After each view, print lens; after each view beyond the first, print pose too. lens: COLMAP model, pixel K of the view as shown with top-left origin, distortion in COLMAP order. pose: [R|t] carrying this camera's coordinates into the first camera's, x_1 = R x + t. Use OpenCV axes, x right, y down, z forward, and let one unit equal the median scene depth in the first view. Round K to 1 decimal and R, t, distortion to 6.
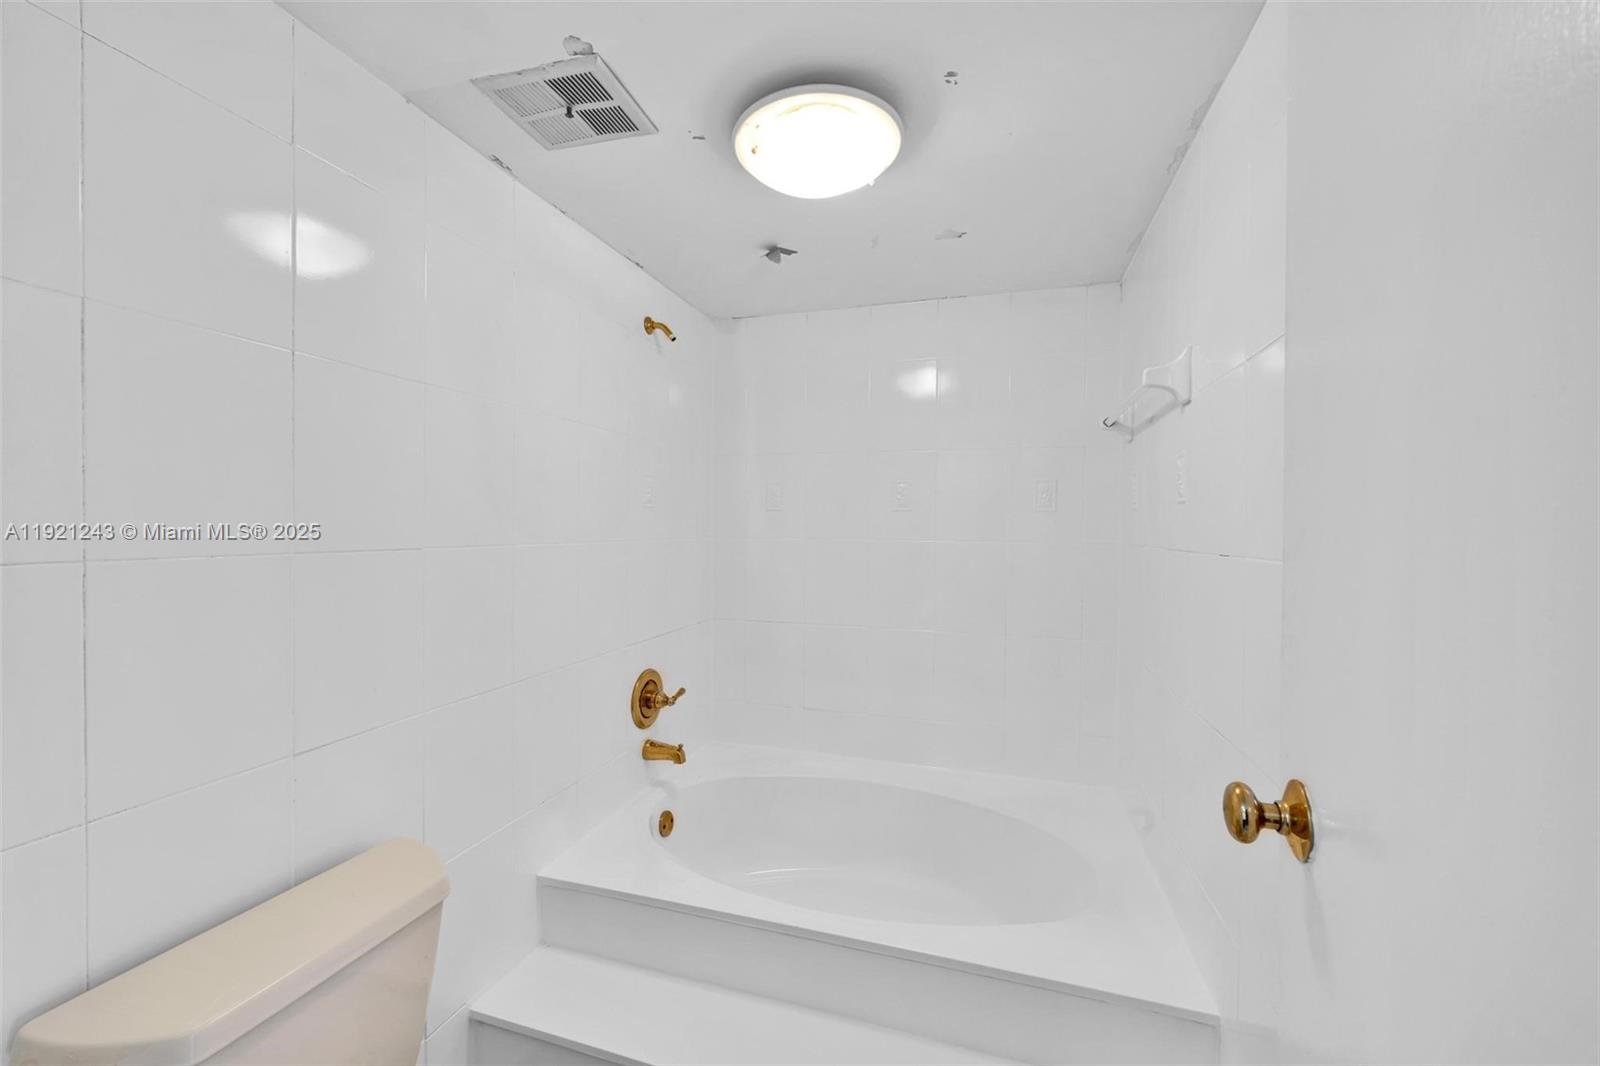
lens RADIAL K [[628.8, 0, 803.1], [0, 628.8, 525.5], [0, 0, 1]] dist [-0.000296, 0.000182]
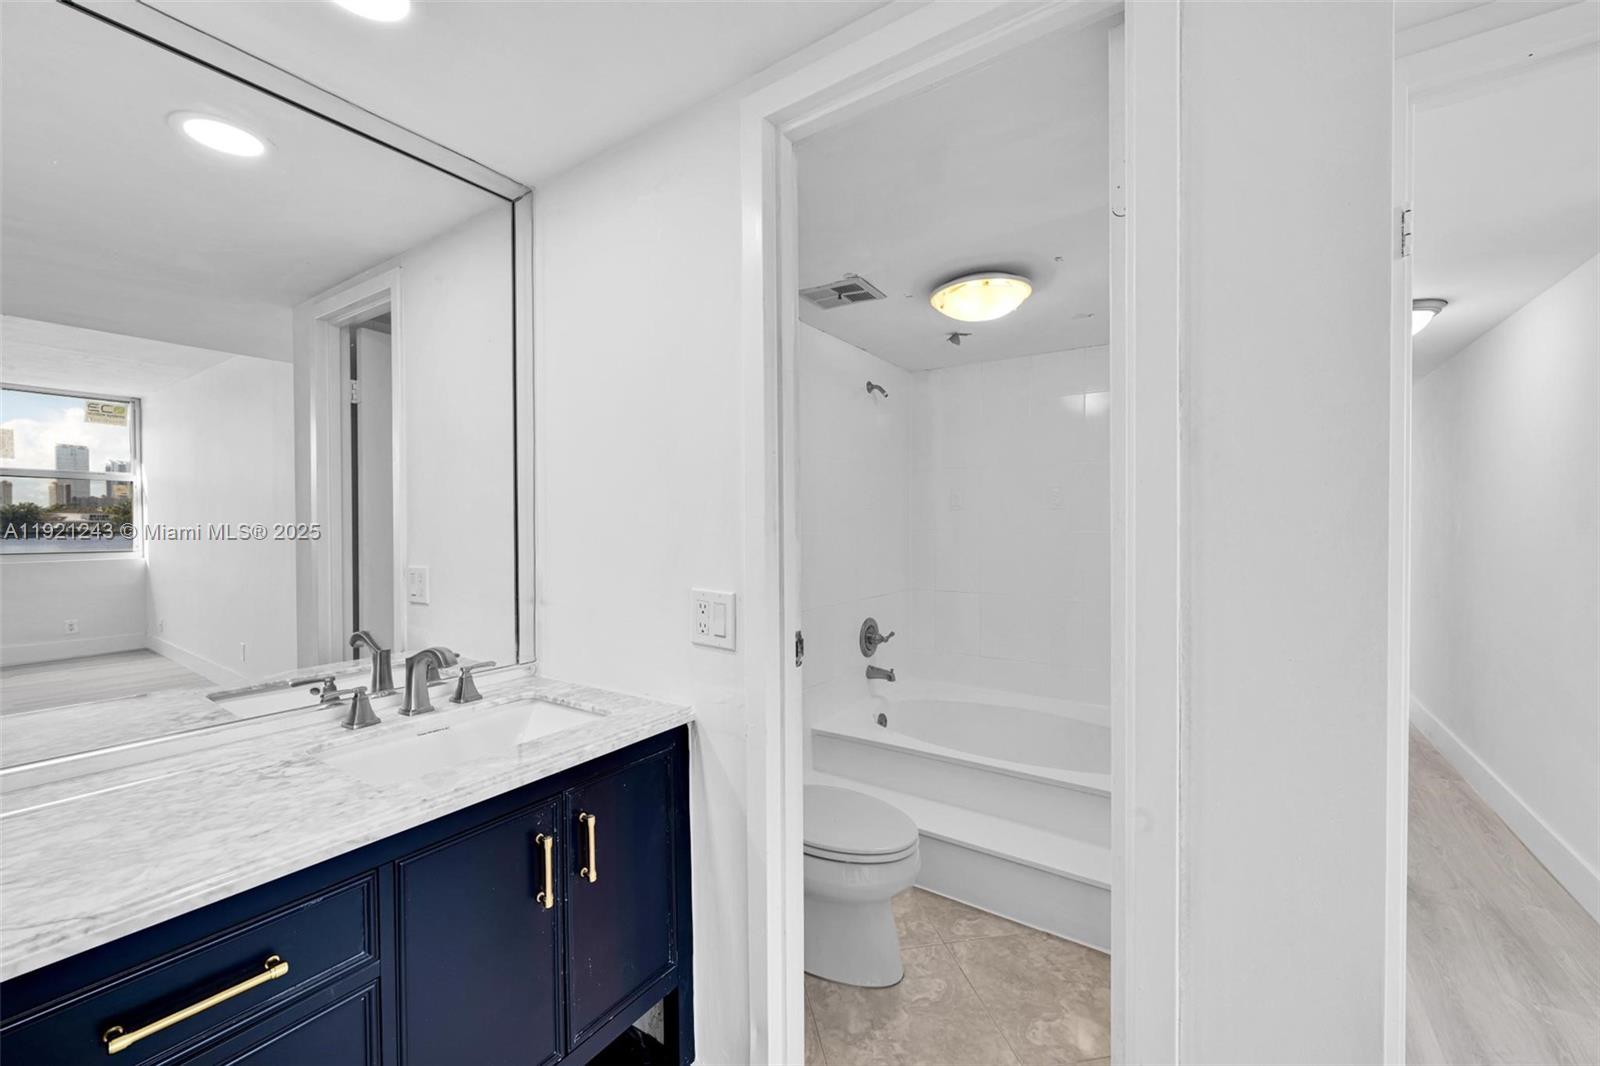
lens RADIAL K [[628.8, 0, 798.9], [0, 628.8, 526.0], [0, 0, 1]] dist [-0.000296, 0.000182]
pose [[0.955721, -0.003892, -0.294248, 0.032894], [0.004270, 0.999991, 0.000641, 0.010125], [0.294243, -0.001869, 0.955729, -0.478618]]
